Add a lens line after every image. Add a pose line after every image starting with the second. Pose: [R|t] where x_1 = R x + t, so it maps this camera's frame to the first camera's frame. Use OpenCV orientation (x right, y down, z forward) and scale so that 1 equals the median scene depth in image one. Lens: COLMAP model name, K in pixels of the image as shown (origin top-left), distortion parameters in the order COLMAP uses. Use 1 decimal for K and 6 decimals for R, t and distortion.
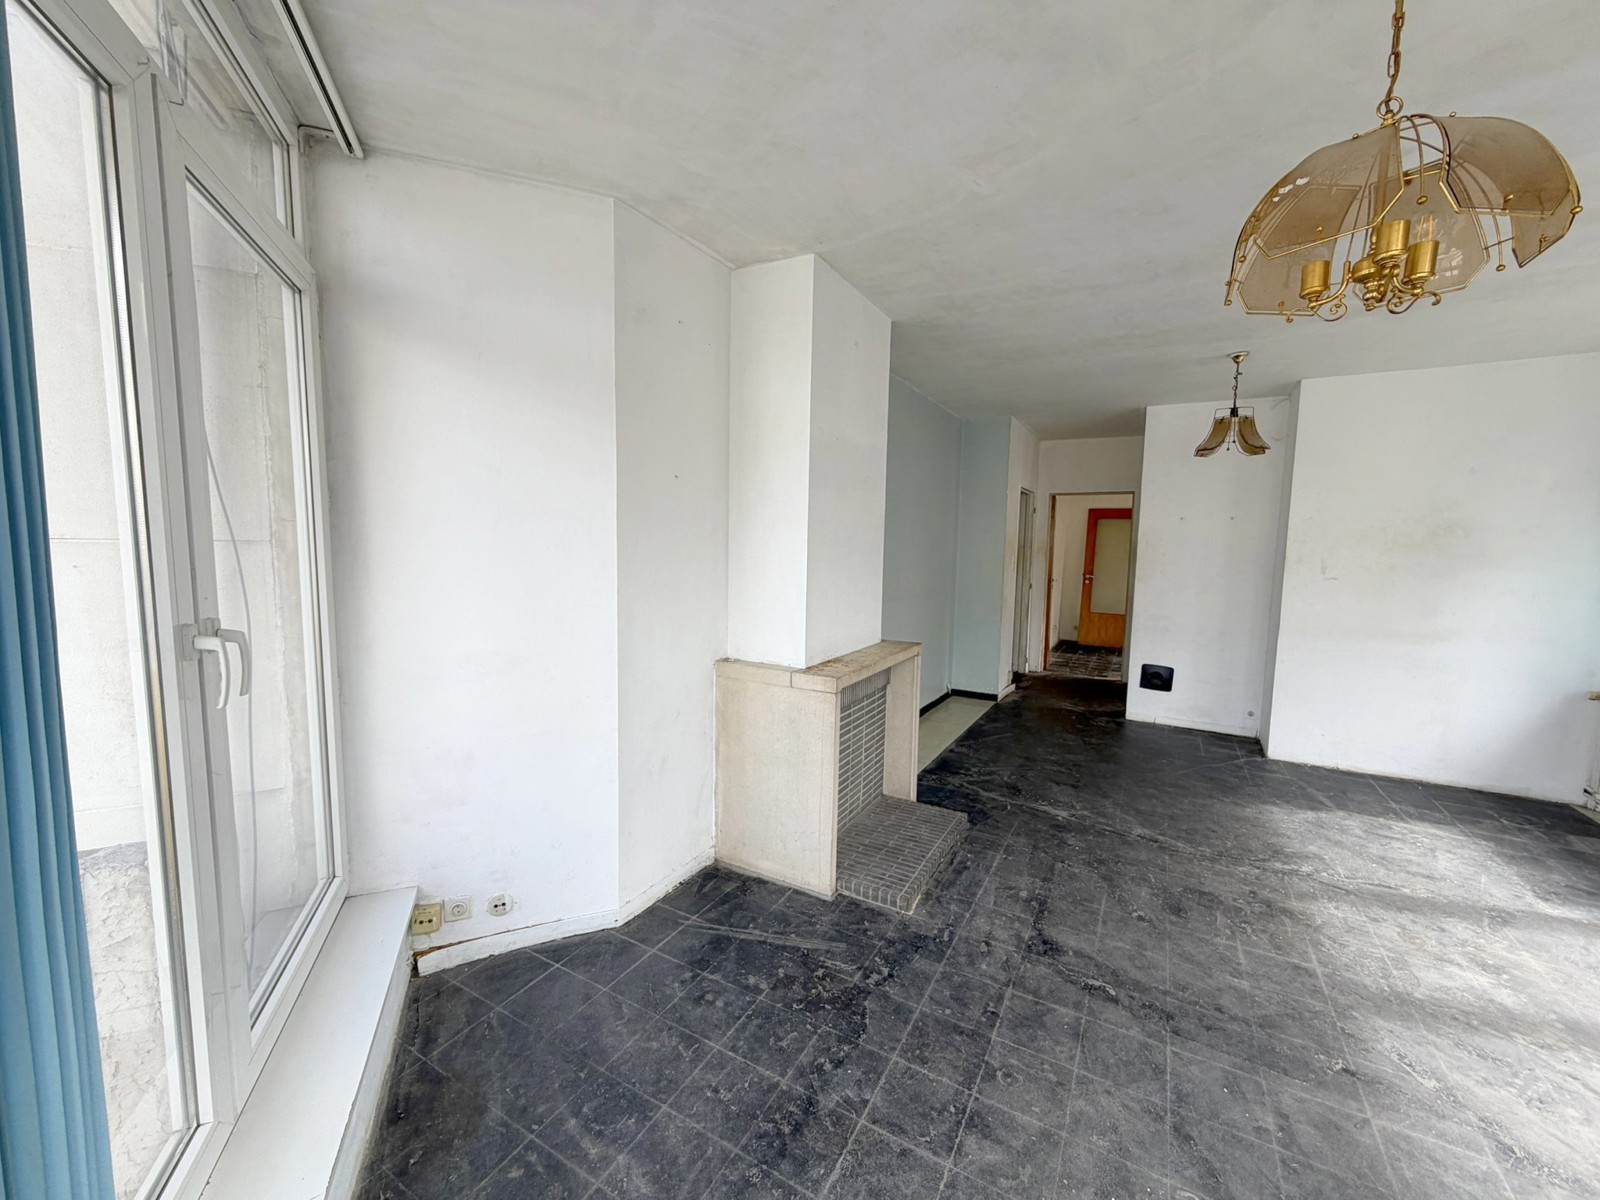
lens RADIAL K [[636.8, 0, 795.6], [0, 636.8, 600.0], [0, 0, 1]] dist [-0.000972, 0.000222]
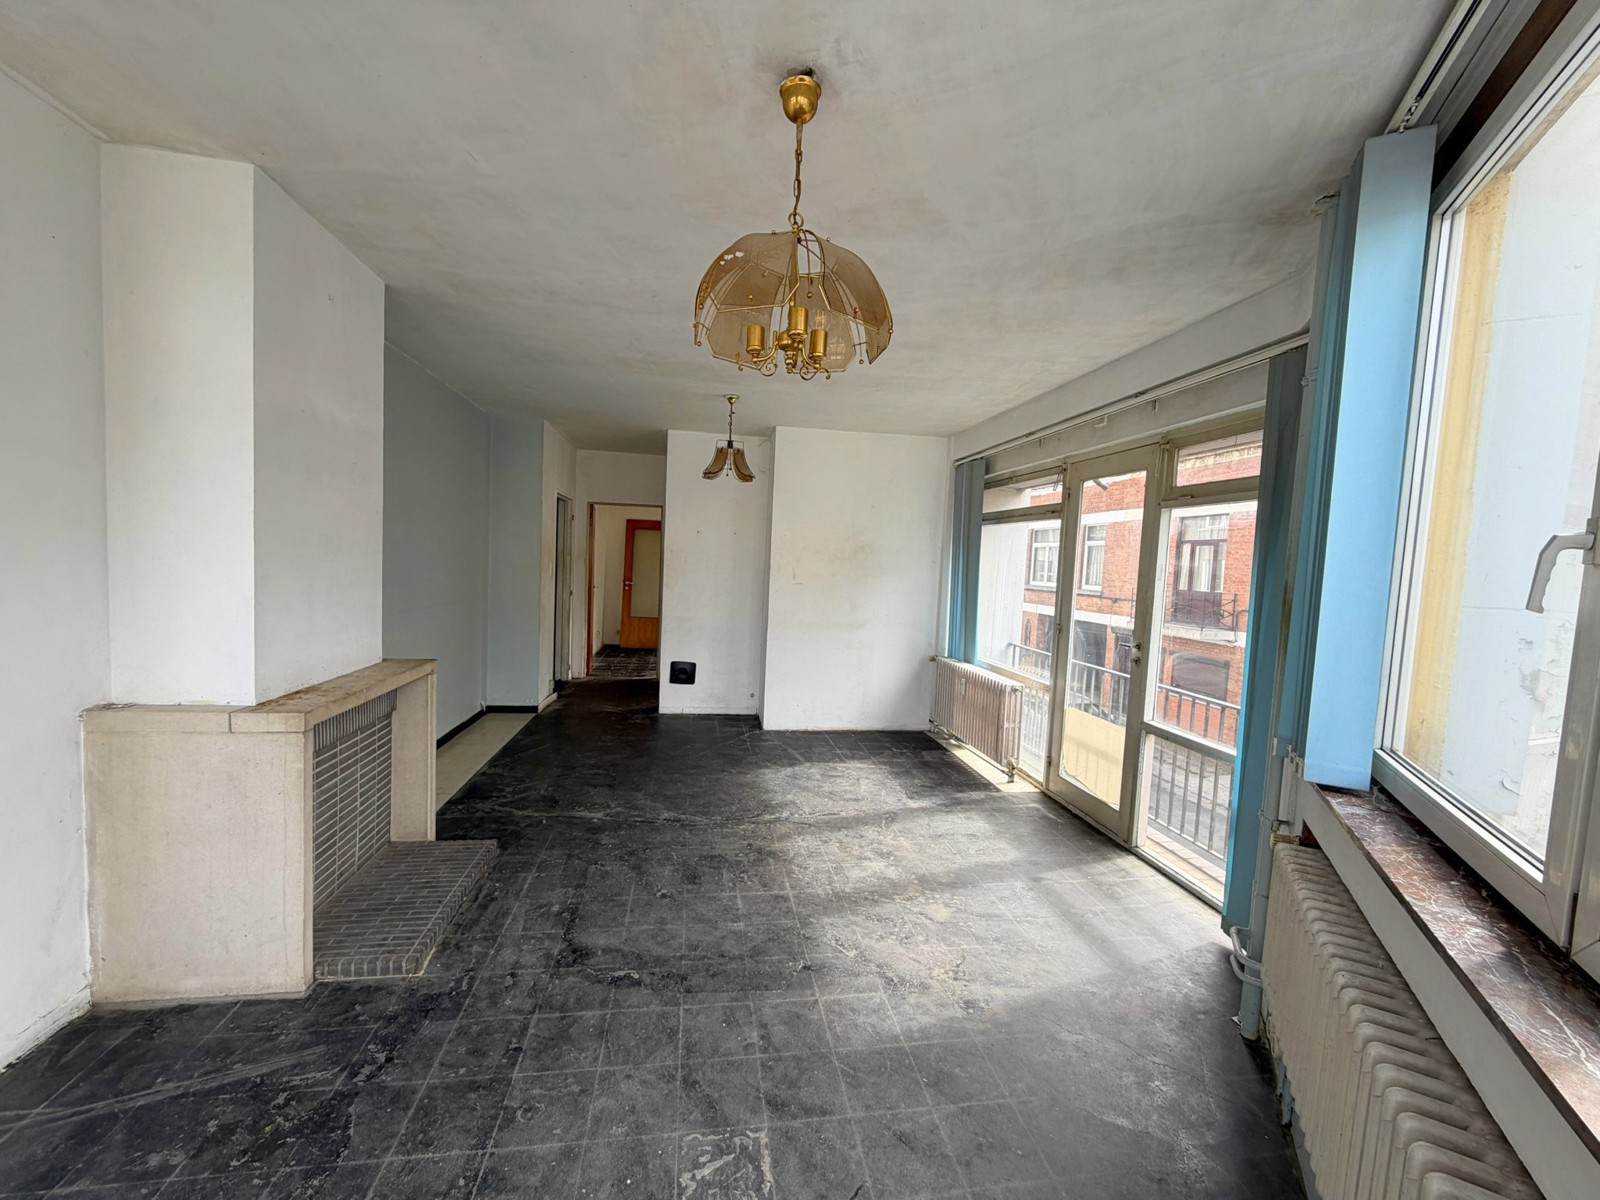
lens RADIAL K [[636.8, 0, 796.1], [0, 636.8, 599.8], [0, 0, 1]] dist [-0.000972, 0.000222]
pose [[0.778218, -0.021223, 0.627636, 0.044490], [0.028419, 0.999595, -0.001437, 0.001566], [-0.627351, 0.018955, 0.778506, 0.000717]]
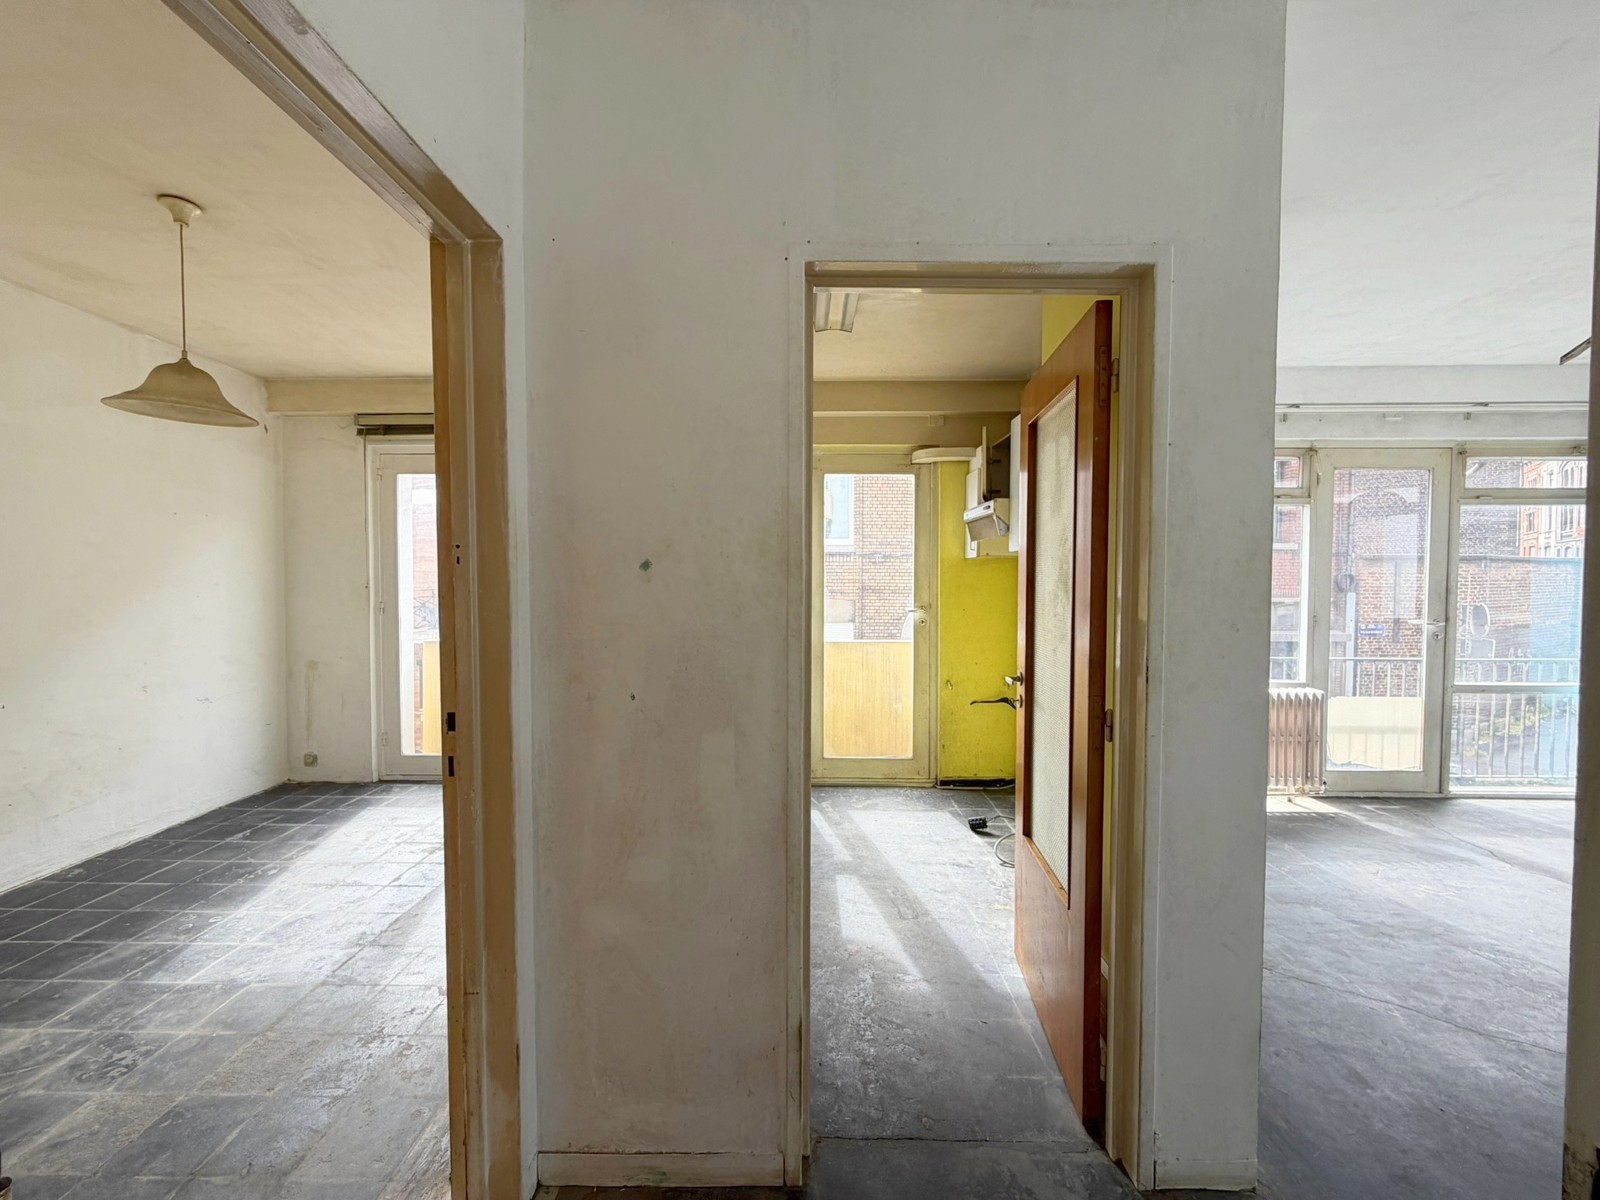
lens RADIAL K [[636.8, 0, 797.2], [0, 636.8, 598.1], [0, 0, 1]] dist [-0.000972, 0.000222]
pose [[-0.478997, -0.045403, 0.876642, 0.818365], [0.074110, 0.993005, 0.091923, -0.194822], [-0.874683, 0.108998, -0.472281, 2.622661]]
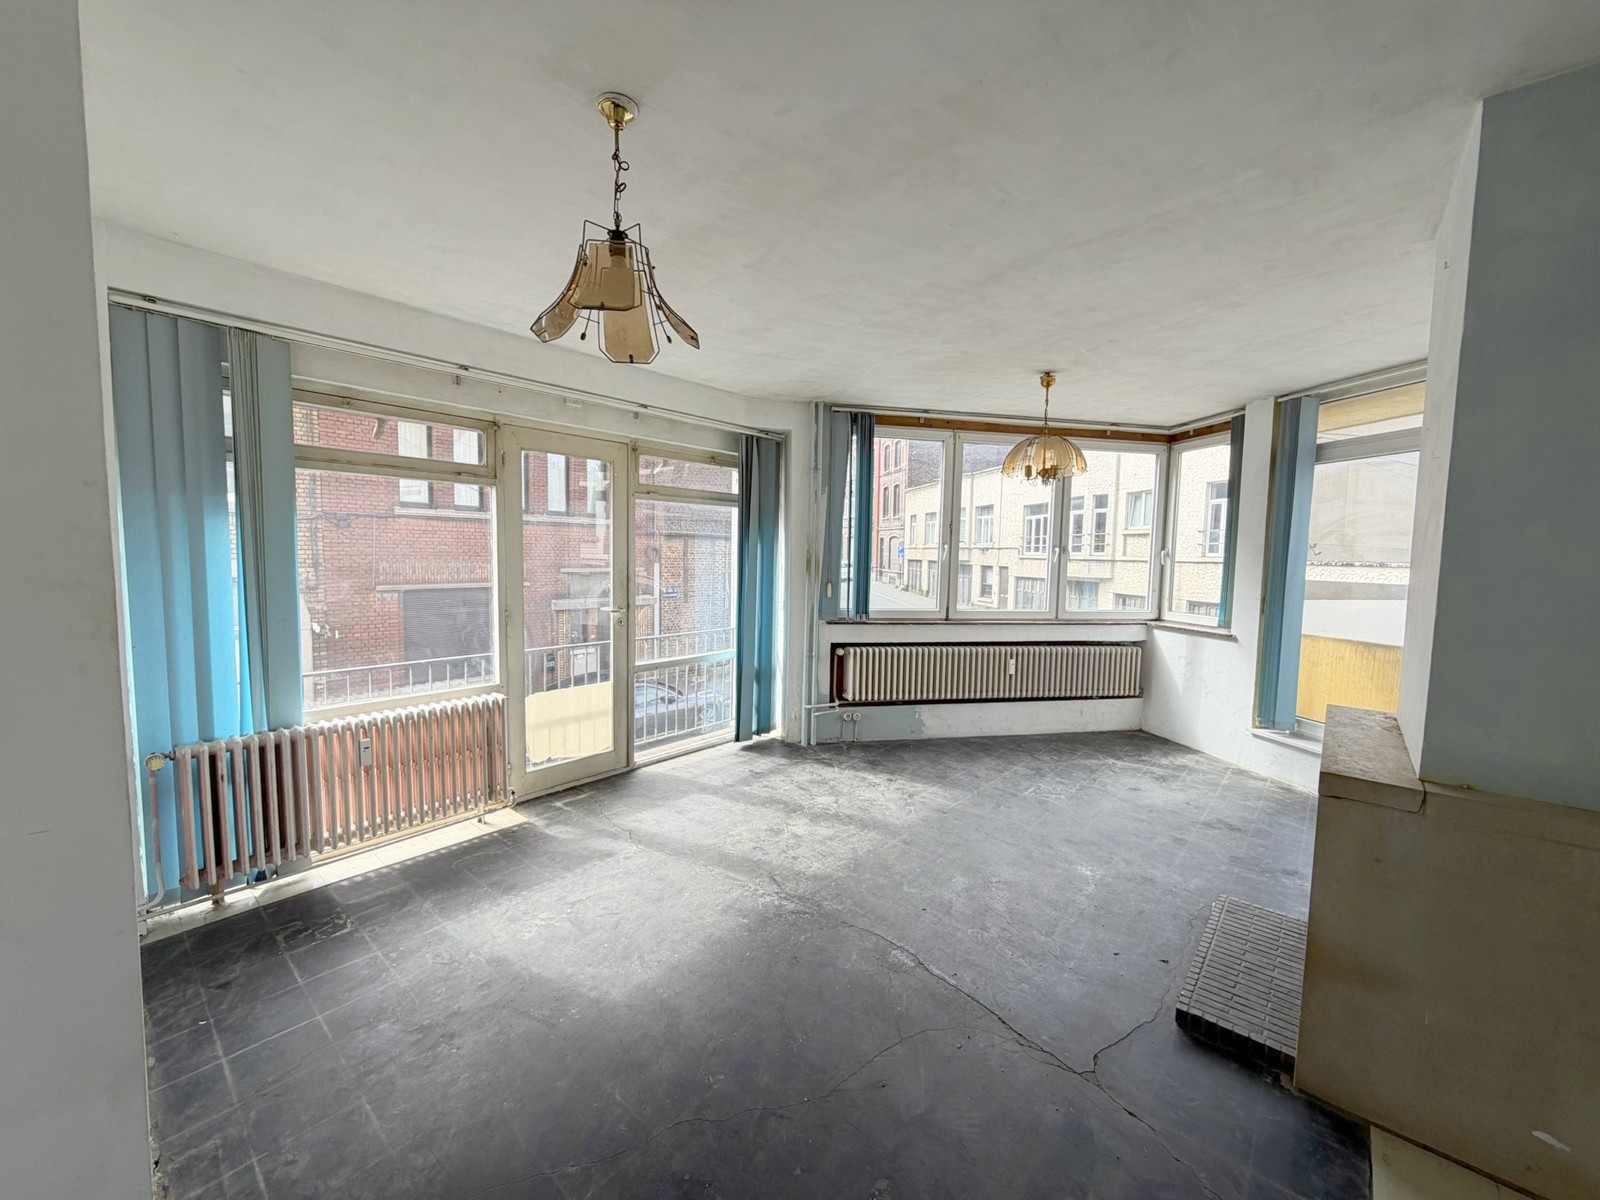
lens RADIAL K [[636.8, 0, 795.2], [0, 636.8, 599.1], [0, 0, 1]] dist [-0.000972, 0.000222]
pose [[-0.981283, -0.046641, 0.186840, 0.685068], [-0.014630, 0.985479, 0.169166, -0.187550], [-0.192017, 0.163266, -0.967716, 2.043063]]
